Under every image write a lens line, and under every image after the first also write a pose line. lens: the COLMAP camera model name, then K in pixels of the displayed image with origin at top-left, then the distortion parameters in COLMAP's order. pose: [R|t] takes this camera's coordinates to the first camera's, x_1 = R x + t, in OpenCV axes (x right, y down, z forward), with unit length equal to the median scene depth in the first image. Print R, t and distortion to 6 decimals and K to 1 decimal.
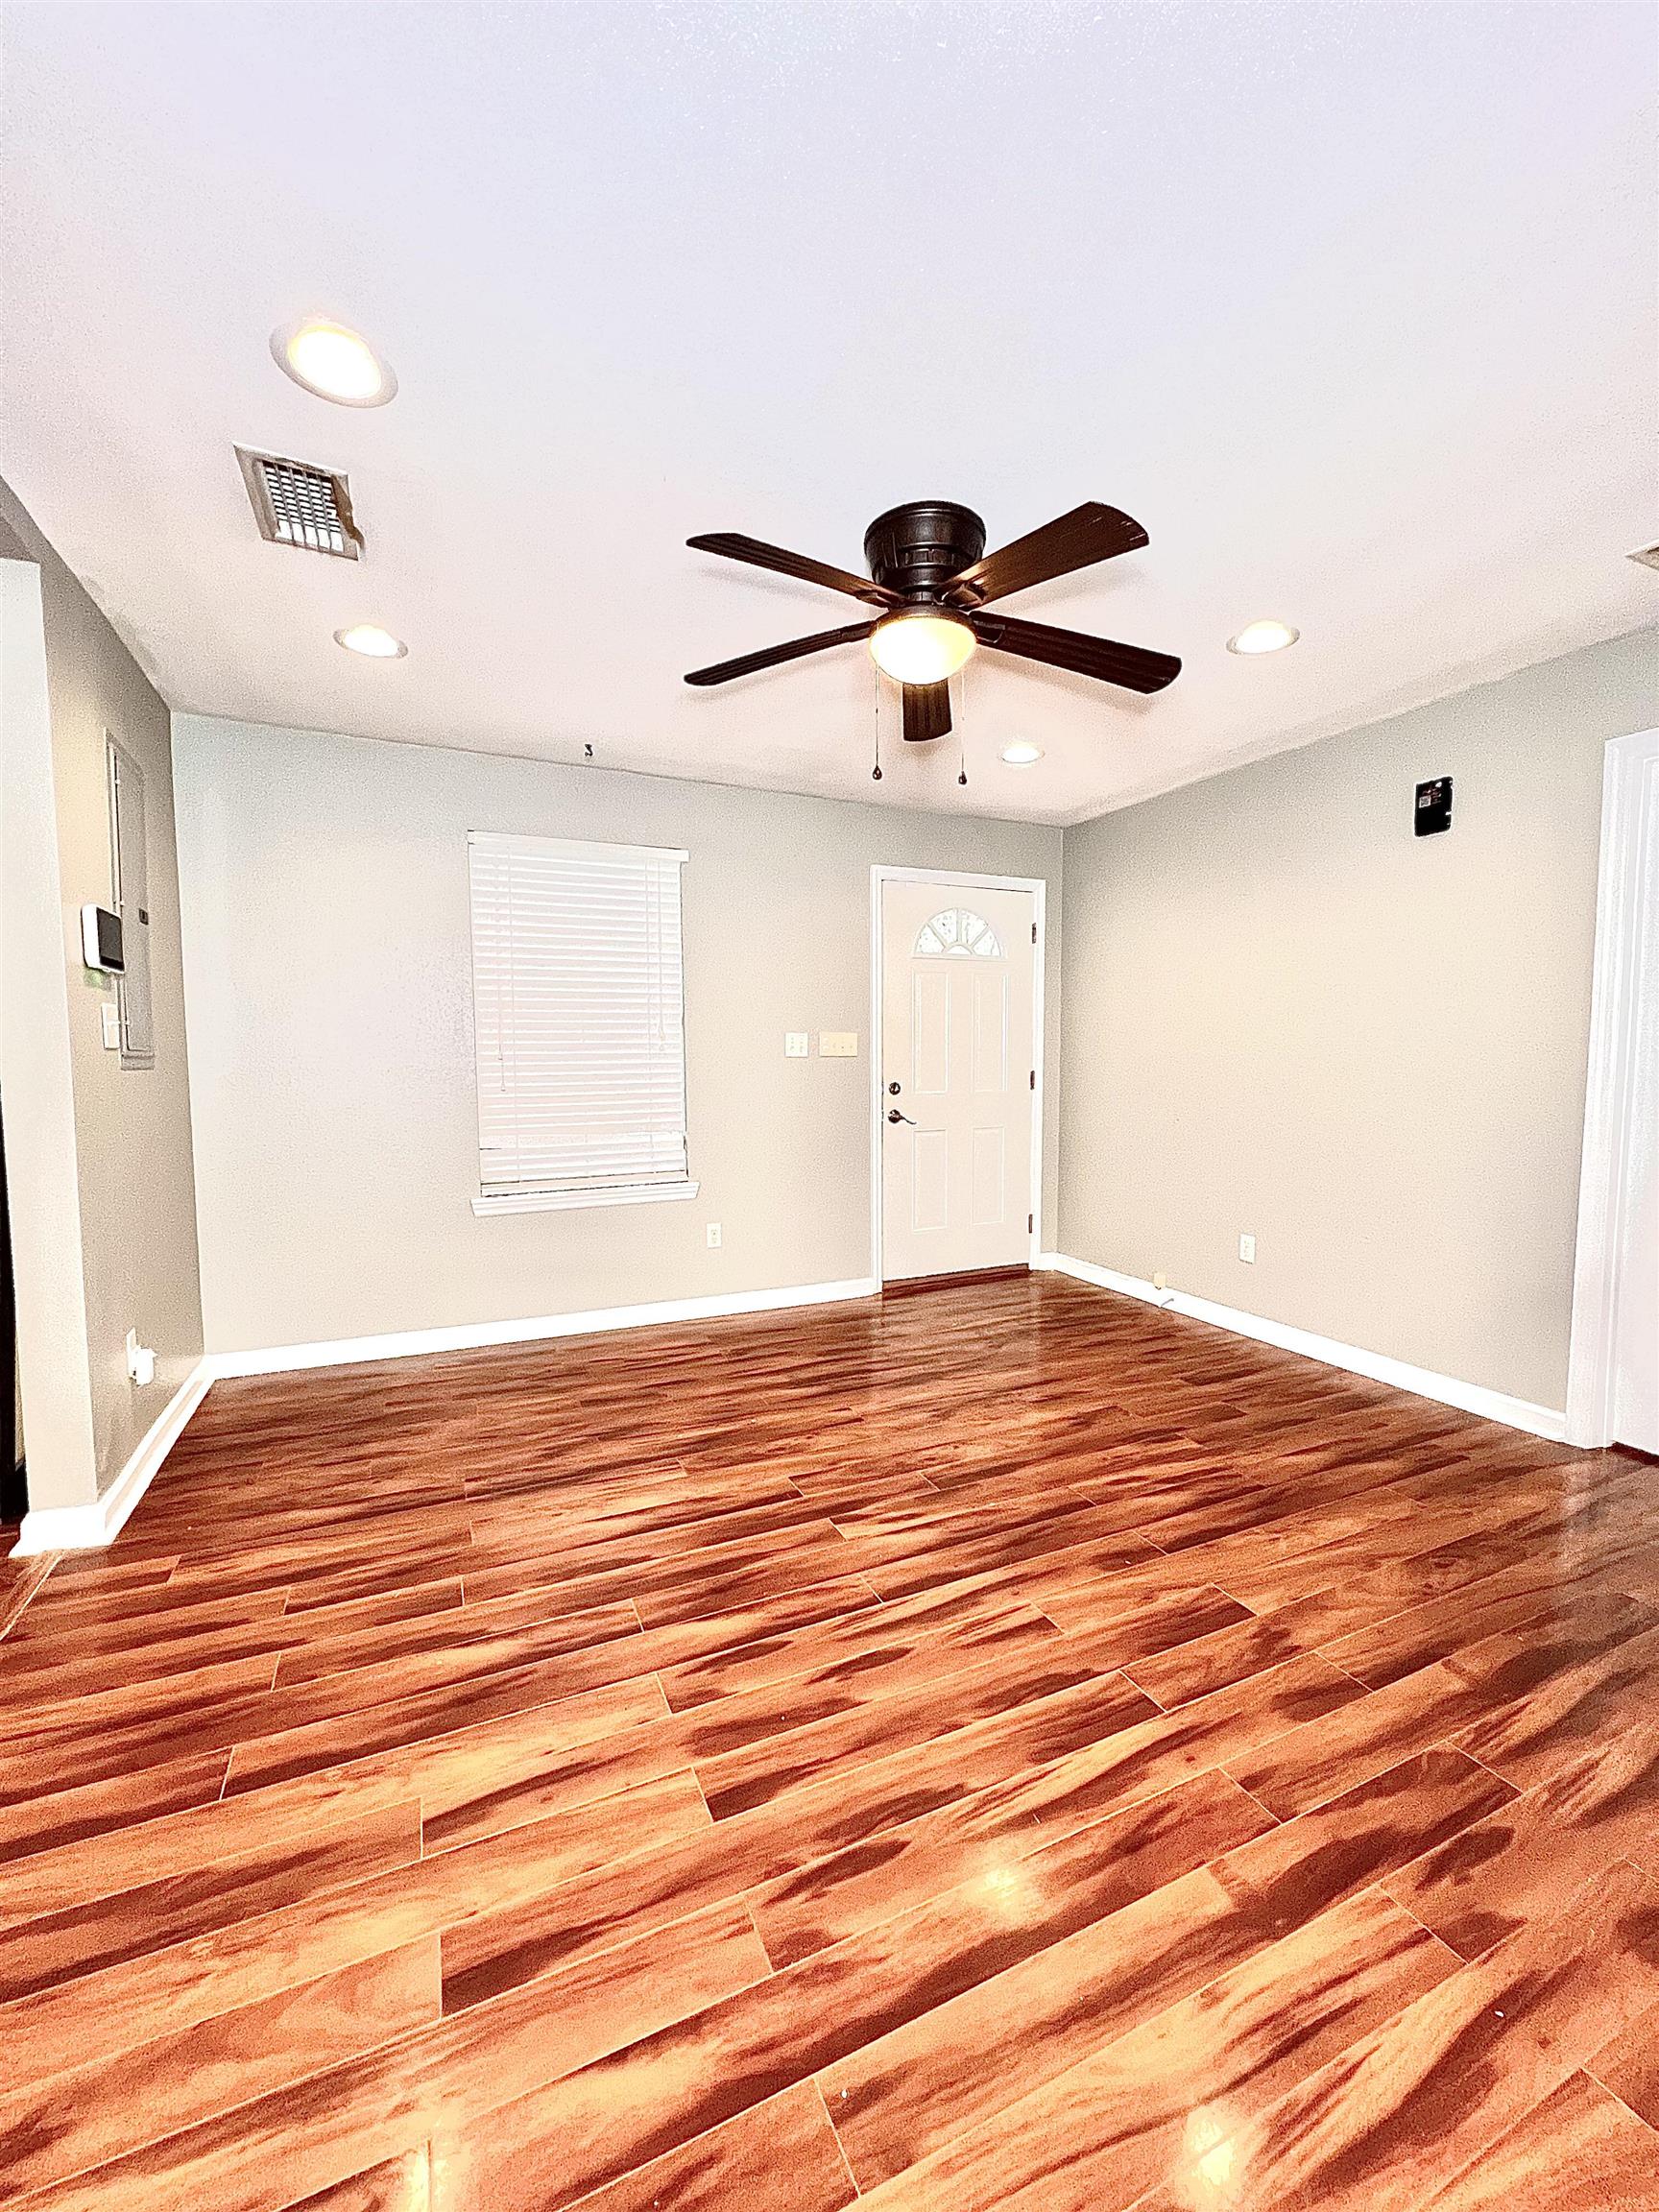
lens RADIAL K [[881.2, 0, 827.3], [0, 881.2, 1111.3], [0, 0, 1]] dist [-0.000981, 0.000133]
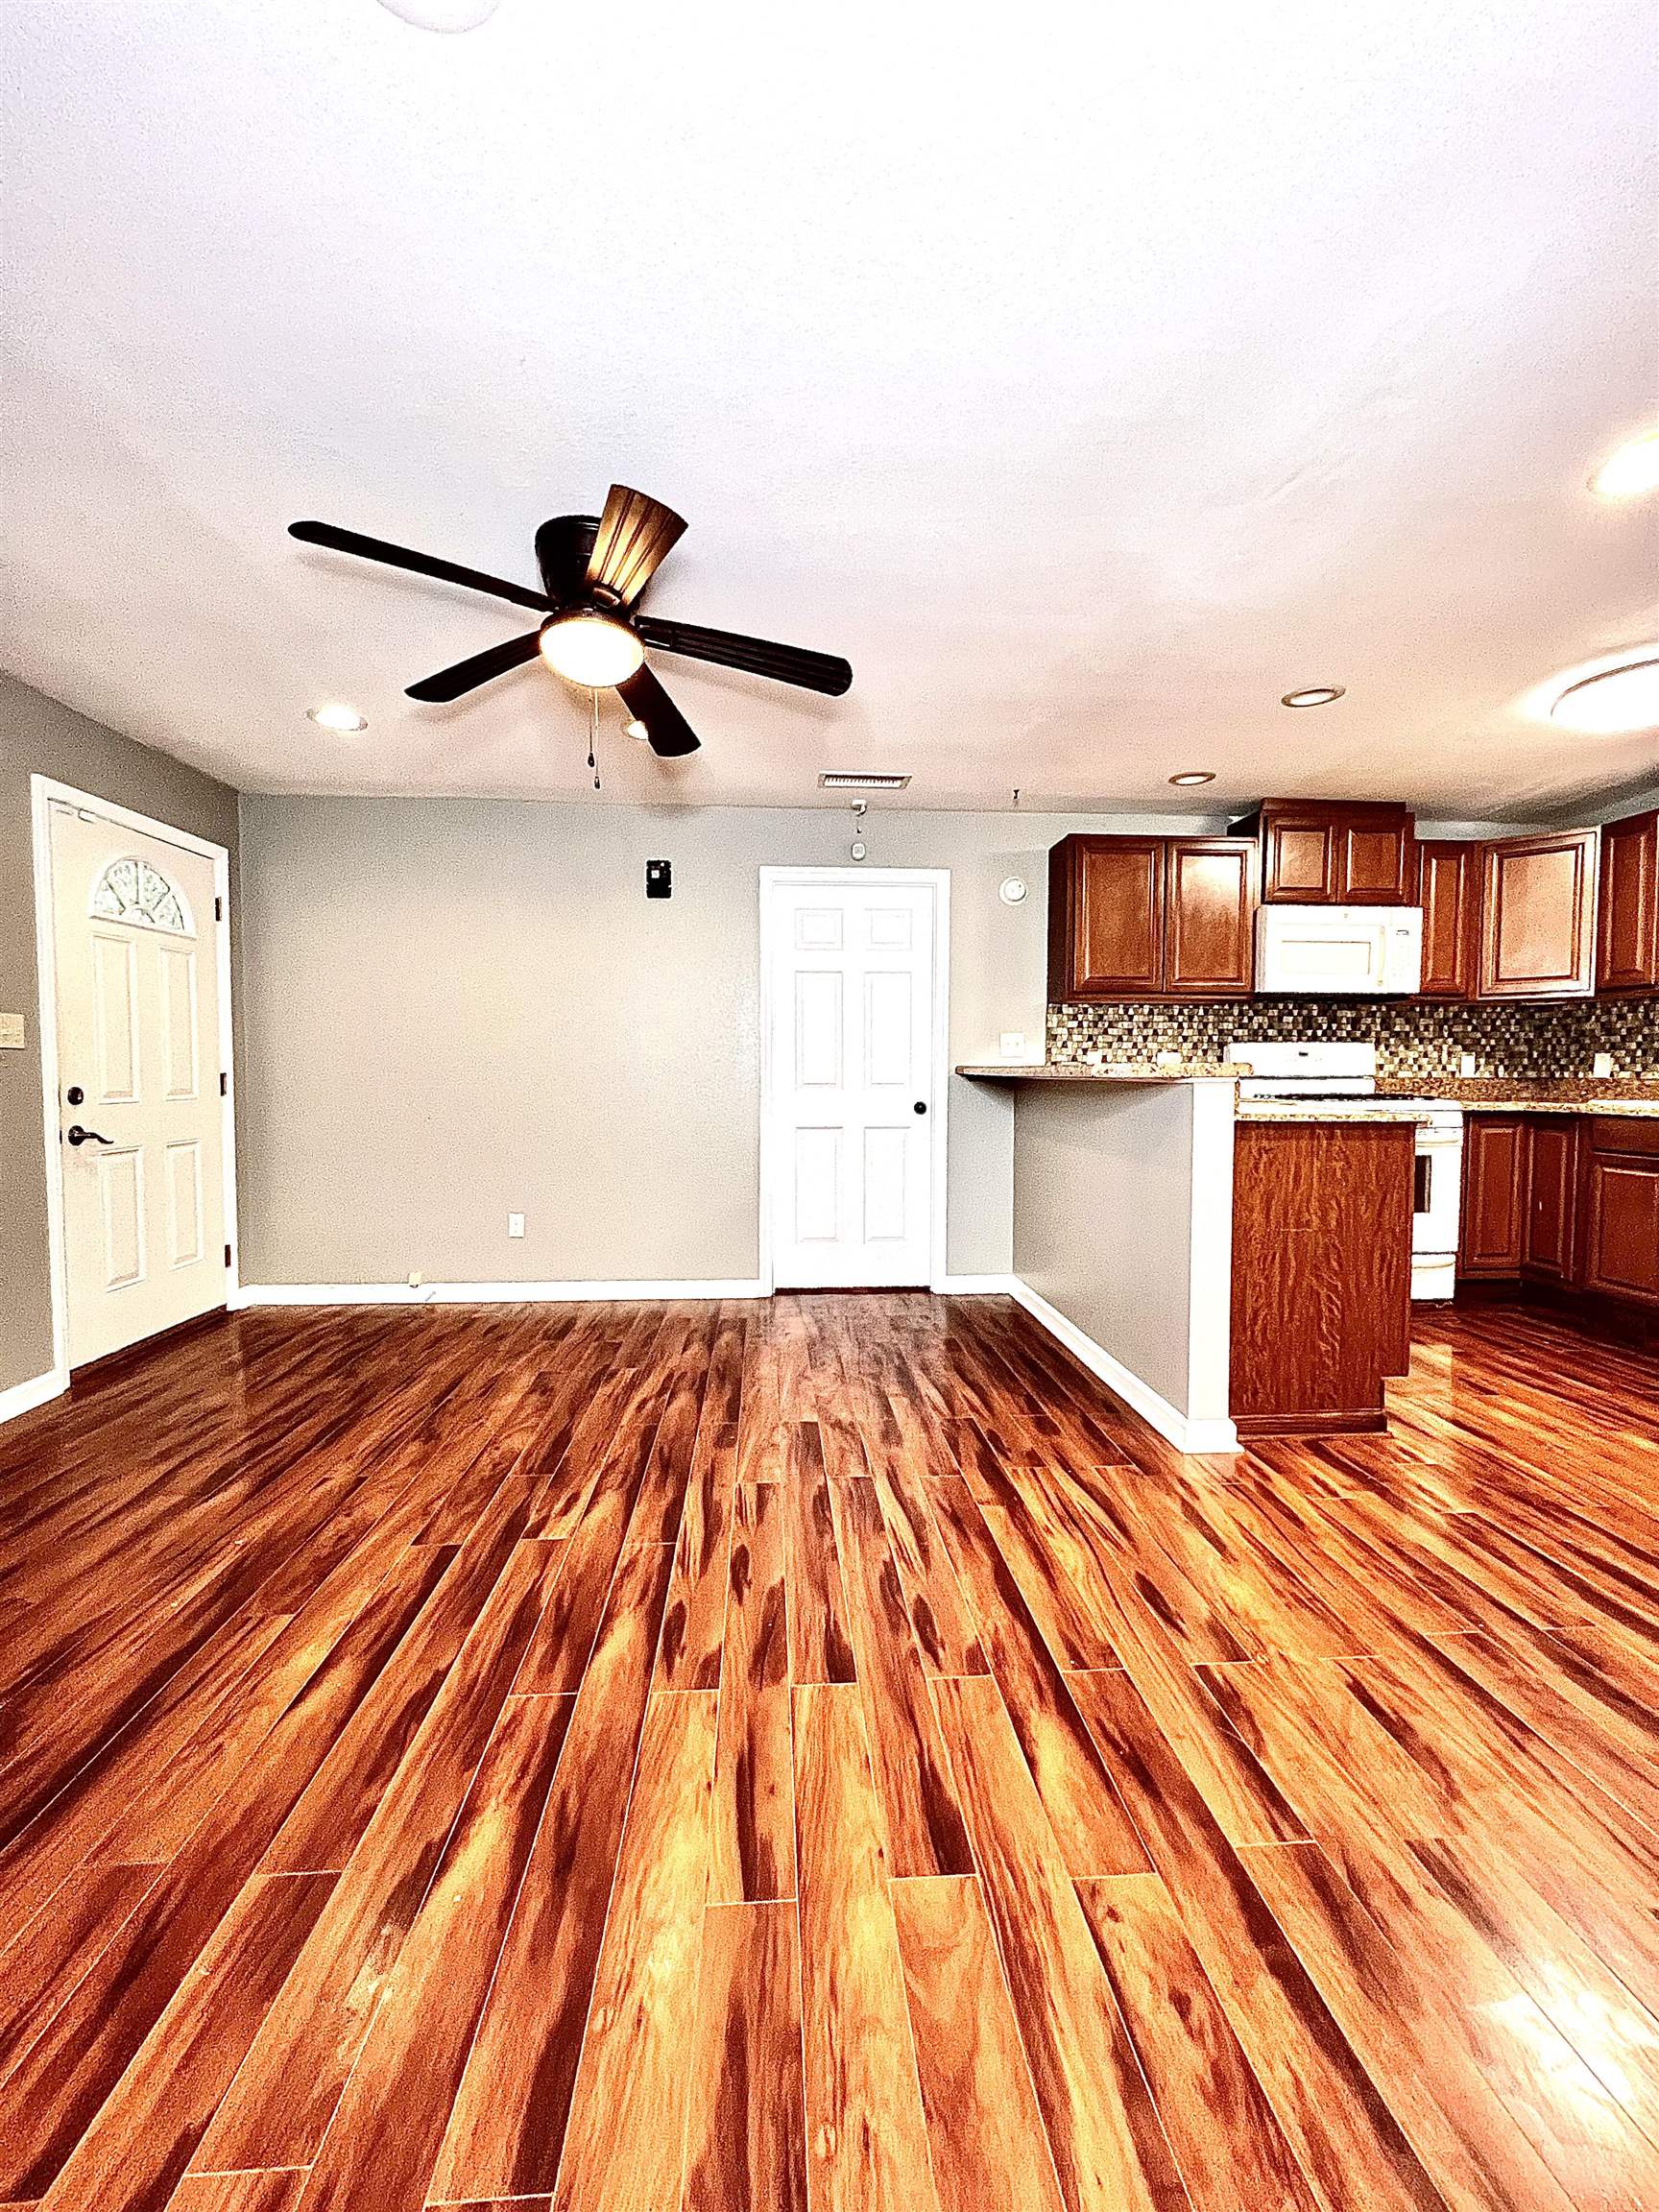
lens RADIAL K [[881.2, 0, 827.3], [0, 881.2, 1111.3], [0, 0, 1]] dist [-0.000981, 0.000133]
pose [[0.356604, -0.038243, 0.933472, -0.884282], [0.059106, 0.998084, 0.018311, 0.023354], [-0.932384, 0.048644, 0.358182, 0.429858]]
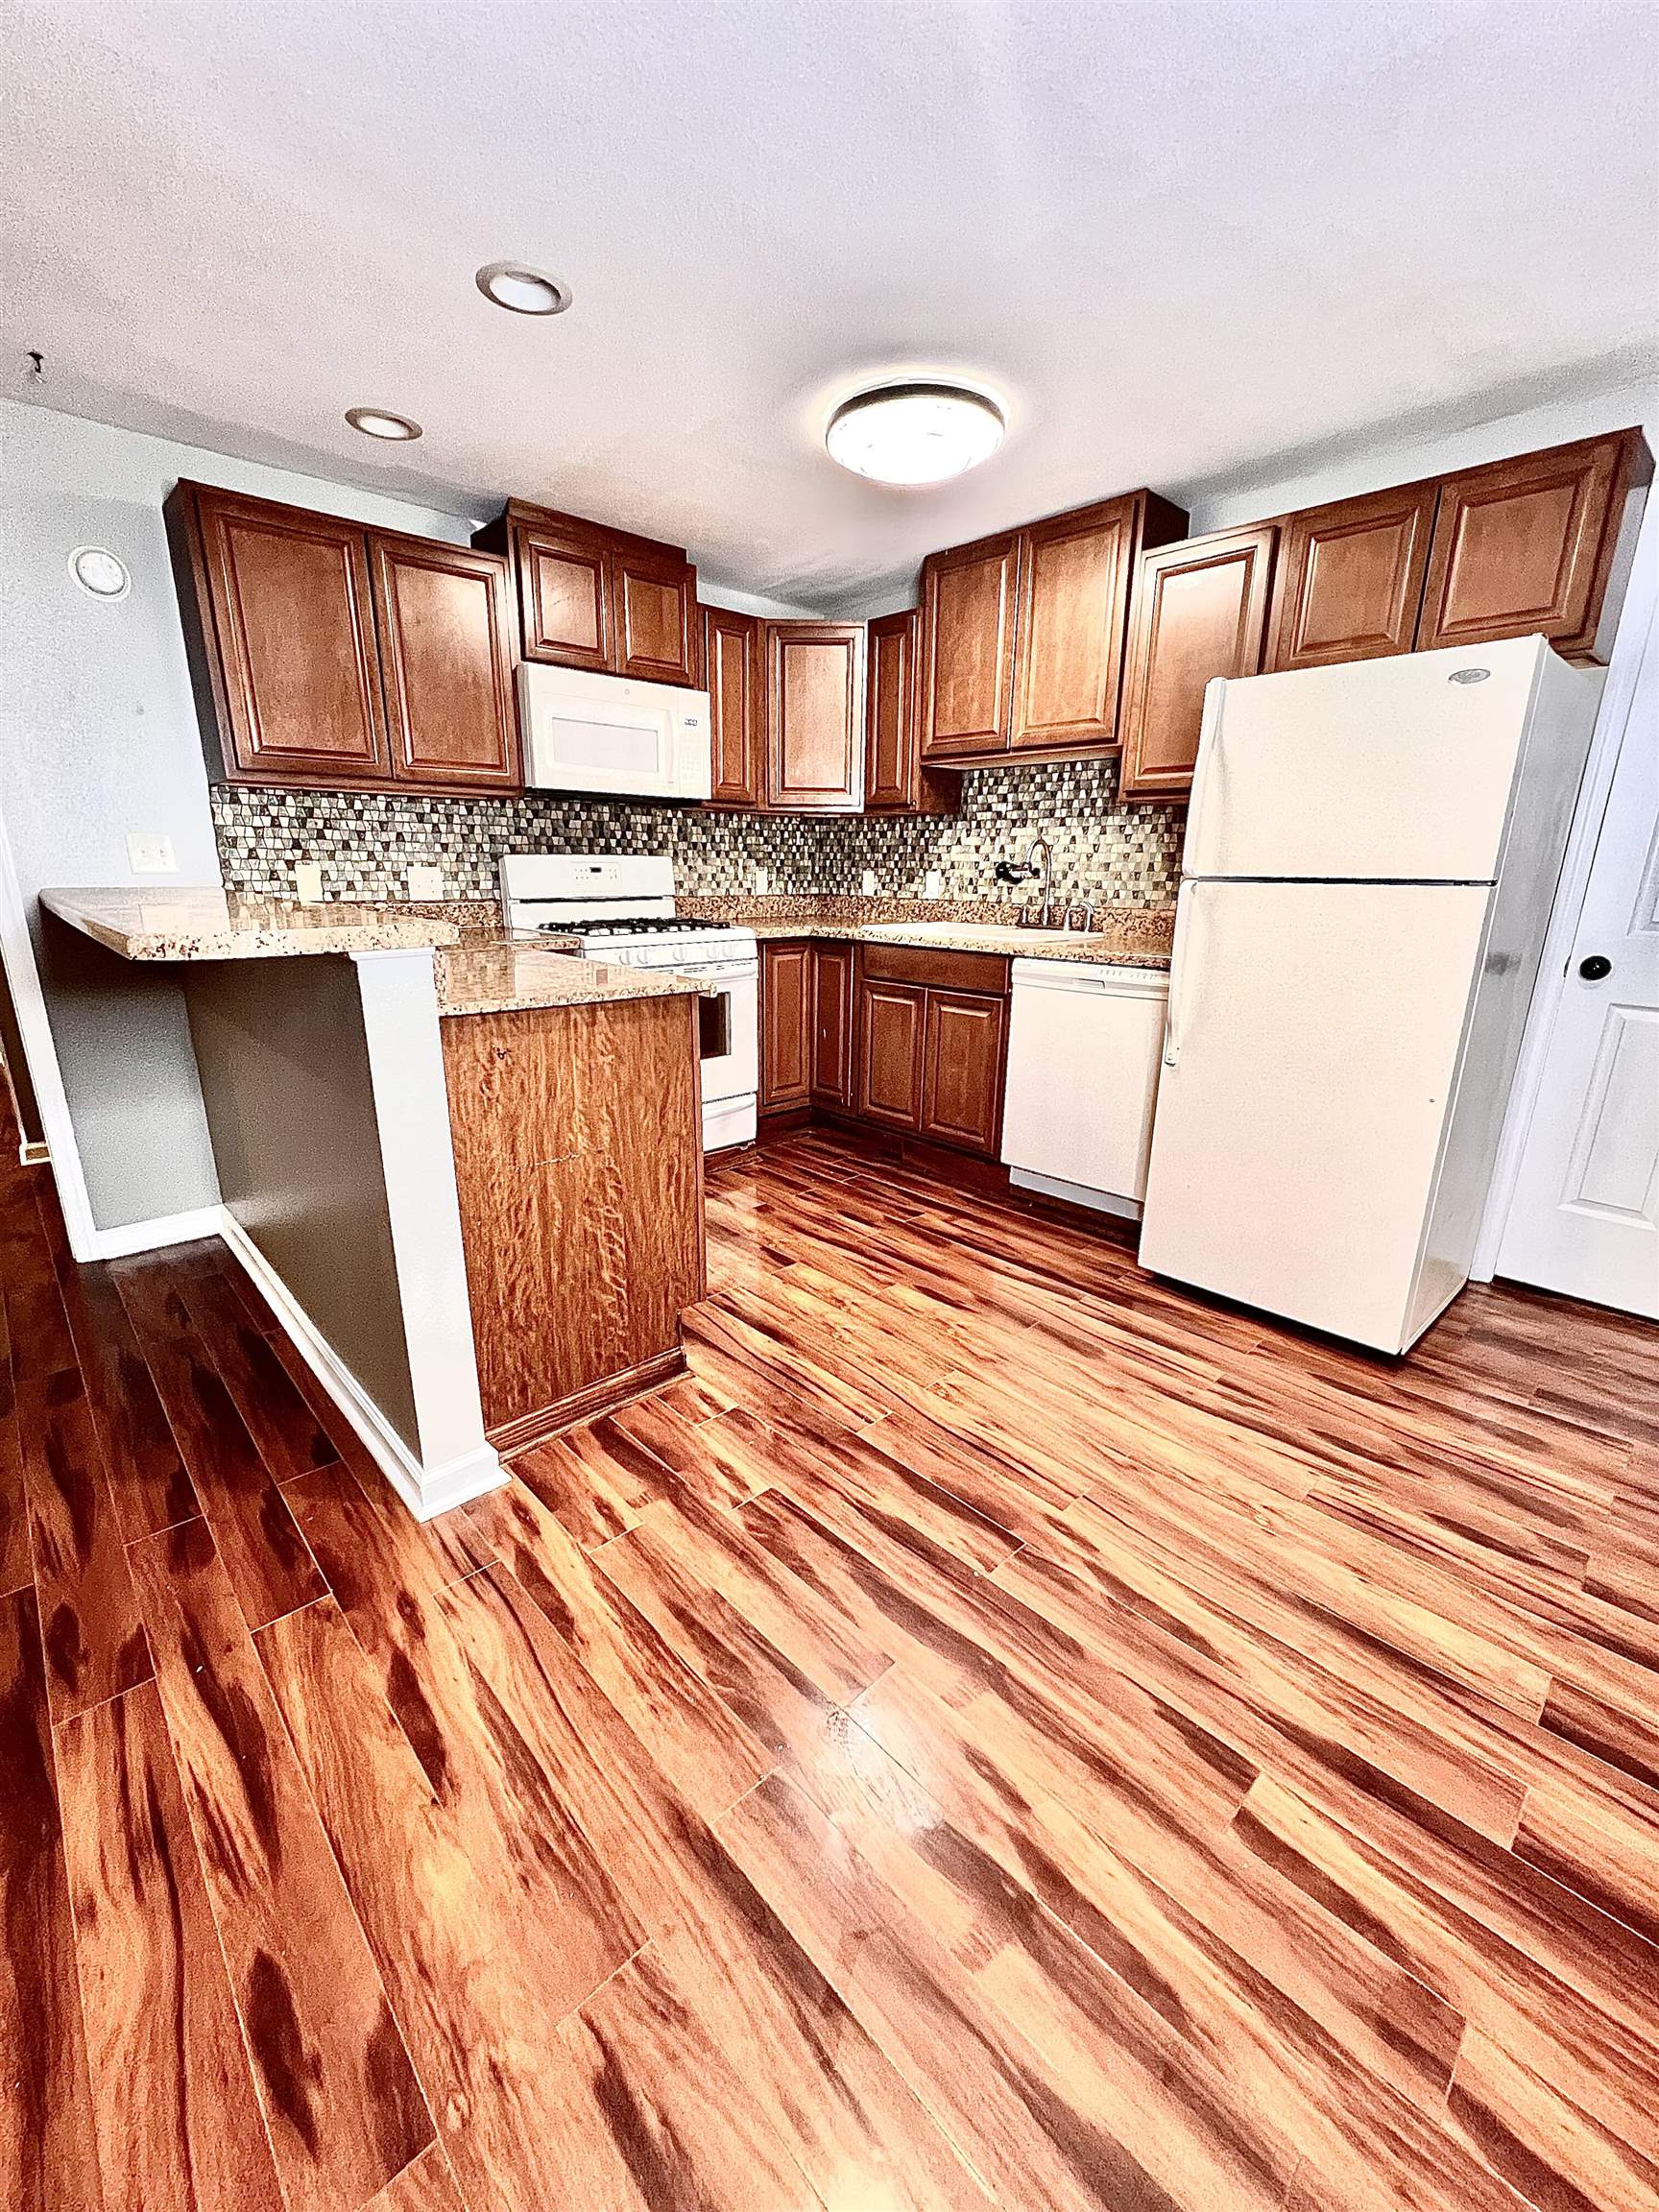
lens RADIAL K [[887.4, 0, 826.0], [0, 887.4, 1108.3], [0, 0, 1]] dist [-0.001585, -0.000137]
pose [[-0.318121, -0.254786, 0.913172, -0.285360], [0.051555, 0.957136, 0.285013, -0.039002], [-0.946647, 0.137747, -0.291350, 0.238697]]
